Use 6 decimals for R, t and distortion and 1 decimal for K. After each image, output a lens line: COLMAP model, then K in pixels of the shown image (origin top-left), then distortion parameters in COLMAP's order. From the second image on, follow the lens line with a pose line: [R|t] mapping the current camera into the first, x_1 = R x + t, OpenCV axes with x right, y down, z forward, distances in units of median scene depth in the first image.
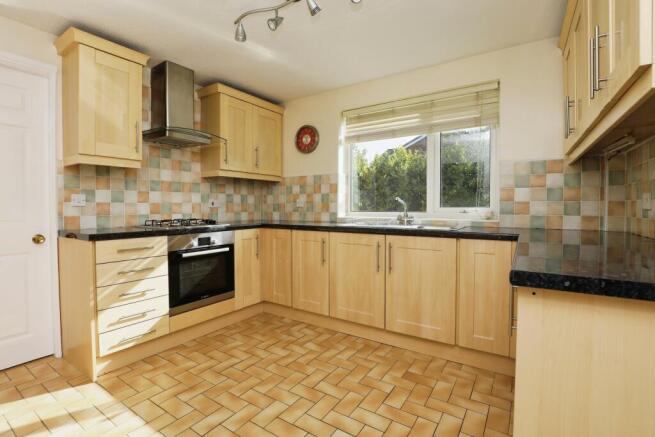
lens RADIAL K [[310.4, 0, 324.2], [0, 310.4, 209.2], [0, 0, 1]] dist [-0.005518, -0.000156]
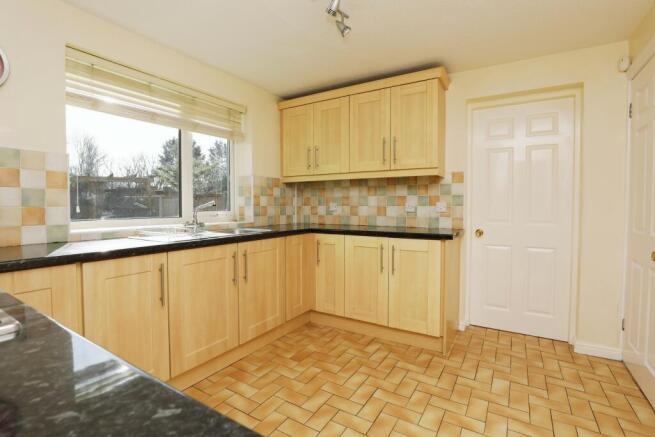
lens RADIAL K [[310.4, 0, 327.0], [0, 310.4, 214.5], [0, 0, 1]] dist [-0.005518, -0.000156]
pose [[-0.023748, -0.020431, 0.999509, -0.763568], [0.024583, 0.999477, 0.021014, -0.011331], [-0.999416, 0.025070, -0.023233, 0.803789]]
